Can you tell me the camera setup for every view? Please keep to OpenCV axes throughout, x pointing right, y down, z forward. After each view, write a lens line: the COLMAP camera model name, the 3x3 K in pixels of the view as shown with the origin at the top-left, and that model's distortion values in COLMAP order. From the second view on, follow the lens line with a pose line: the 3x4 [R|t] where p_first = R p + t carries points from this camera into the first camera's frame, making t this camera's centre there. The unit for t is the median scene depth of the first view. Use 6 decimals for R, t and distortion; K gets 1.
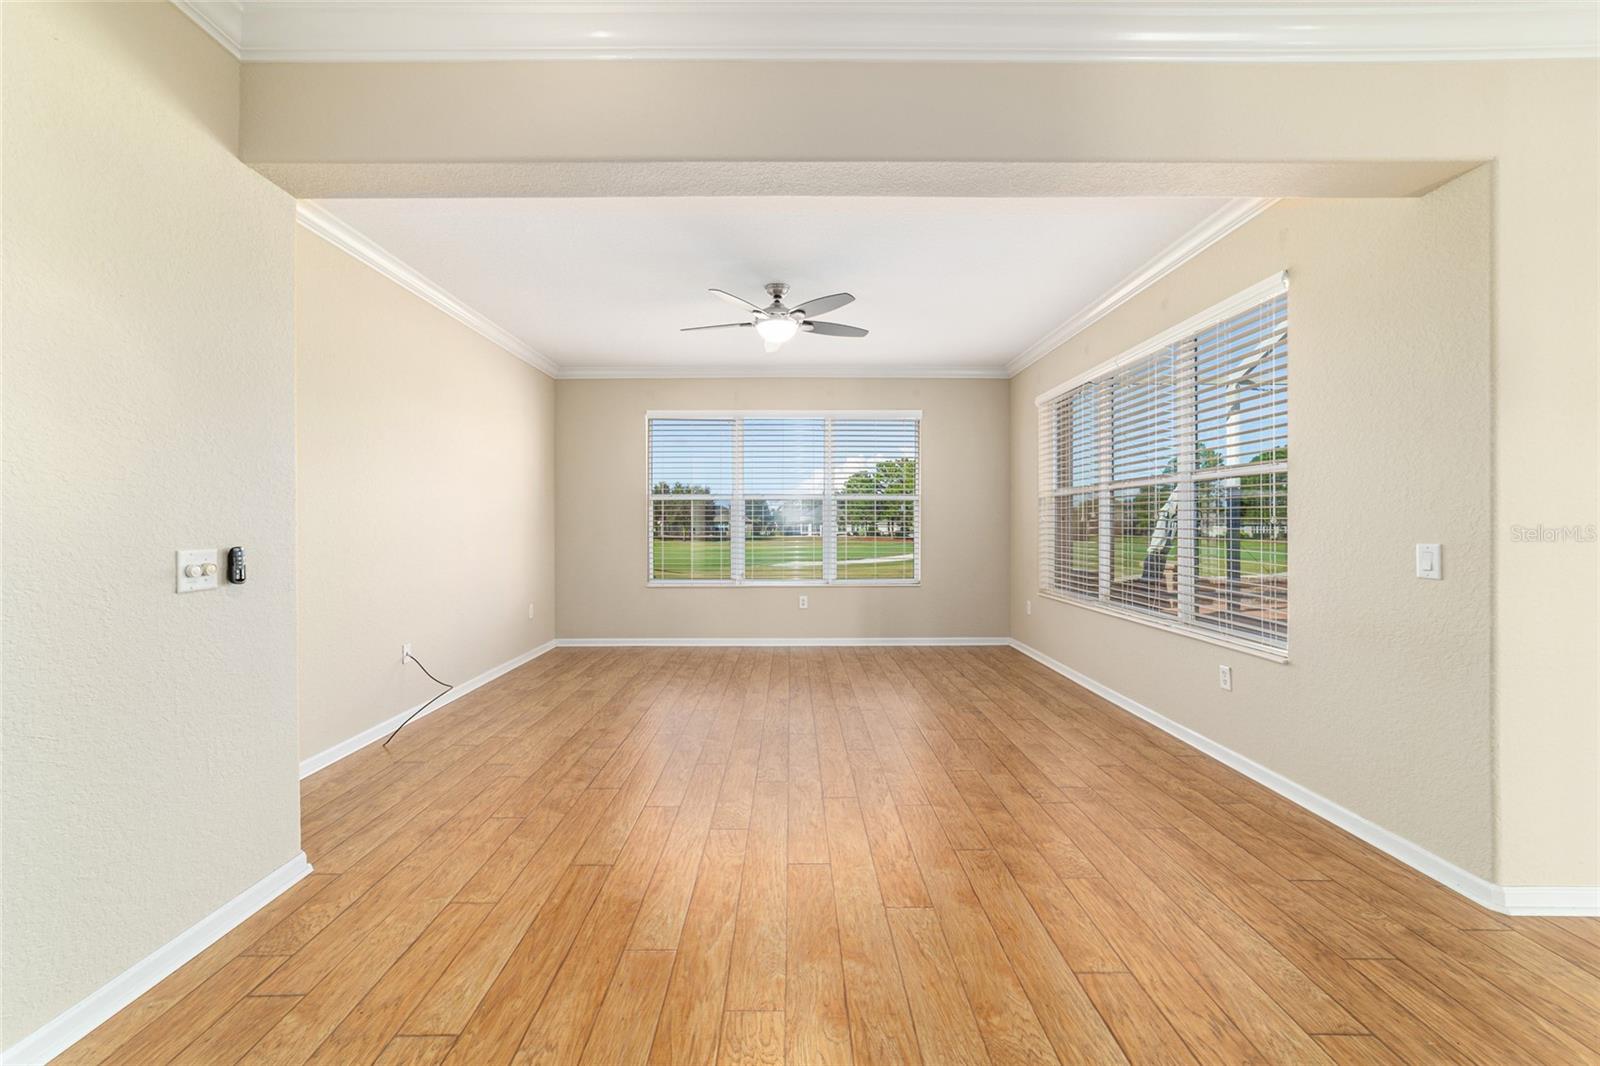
lens RADIAL K [[625.0, 0, 791.2], [0, 625.0, 533.6], [0, 0, 1]] dist [-0.000391, 0.002749]
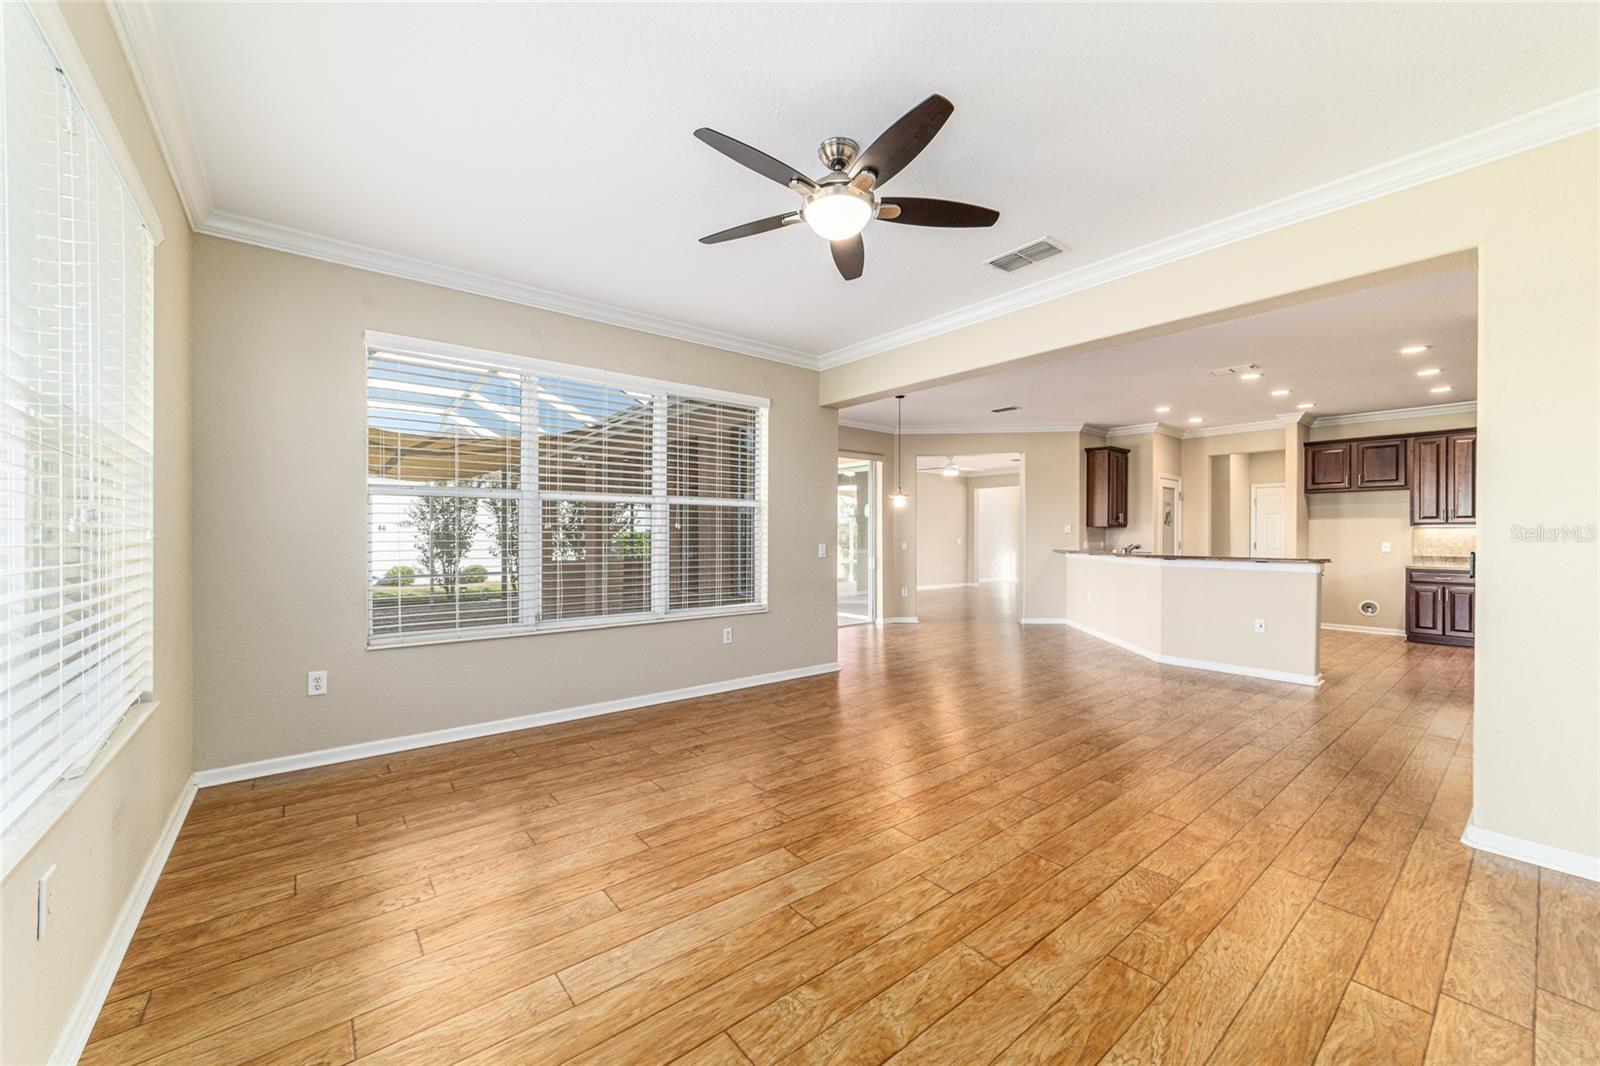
lens RADIAL K [[616.9, 0, 799.0], [0, 616.9, 540.7], [0, 0, 1]] dist [-0.022010, 0.009719]
pose [[-0.633819, -0.002106, 0.773478, -0.570964], [0.015400, 0.999764, 0.015341, -0.025357], [-0.773328, 0.021635, -0.633637, 1.736340]]
